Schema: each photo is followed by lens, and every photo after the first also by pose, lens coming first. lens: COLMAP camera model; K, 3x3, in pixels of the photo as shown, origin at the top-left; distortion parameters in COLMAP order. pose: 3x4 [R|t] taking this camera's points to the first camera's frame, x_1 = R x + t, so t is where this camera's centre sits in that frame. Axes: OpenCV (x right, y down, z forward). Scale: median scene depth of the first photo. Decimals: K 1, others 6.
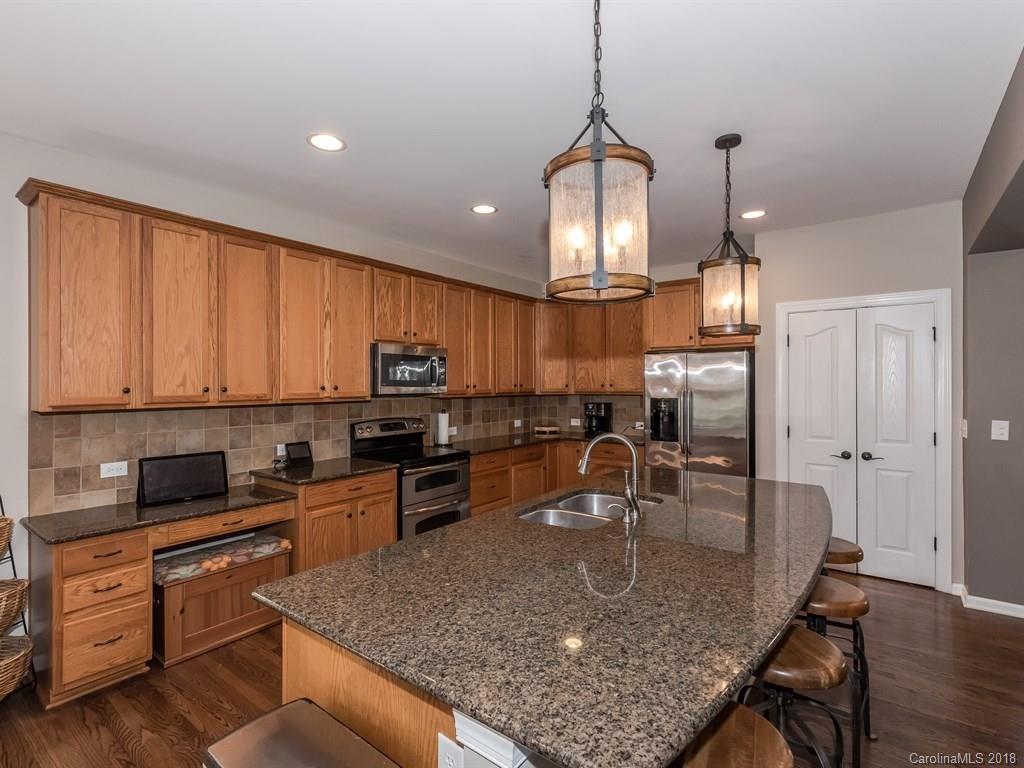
lens RADIAL K [[491.2, 0, 507.6], [0, 491.2, 381.8], [0, 0, 1]] dist [-0.001623, 0.000348]
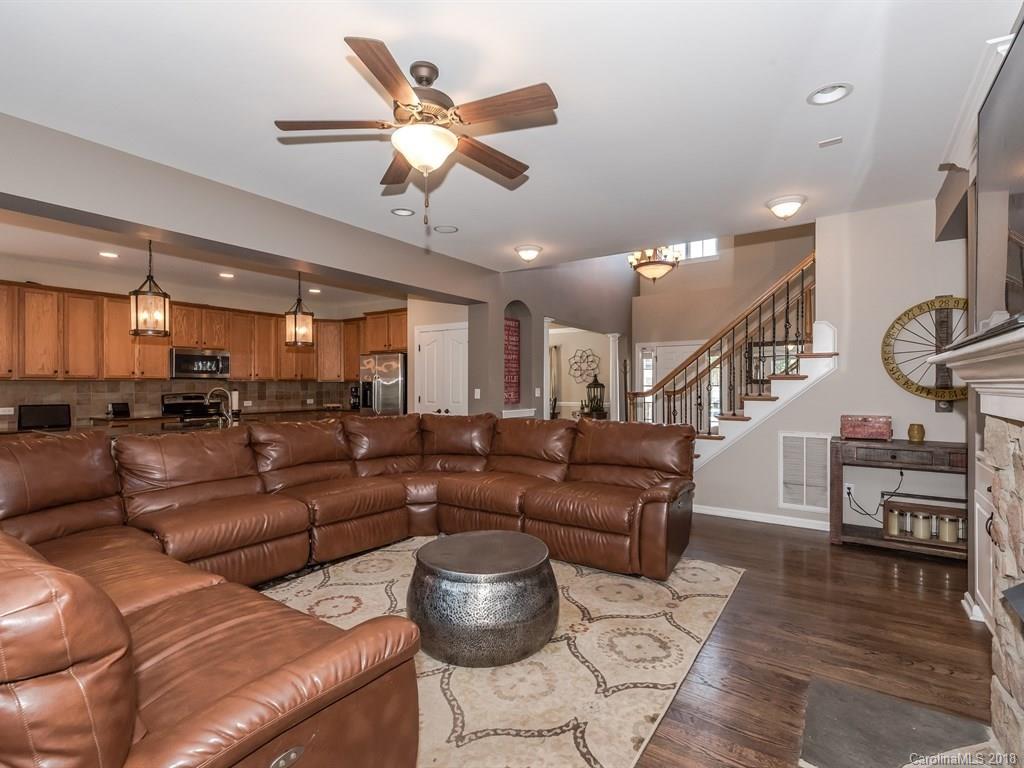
lens RADIAL K [[491.2, 0, 507.6], [0, 491.2, 381.8], [0, 0, 1]] dist [-0.001623, 0.000348]
pose [[0.998590, 0.001773, 0.053049, 1.010241], [-0.001569, 0.999991, -0.003885, 0.055998], [-0.053055, 0.003796, 0.998584, -0.987012]]
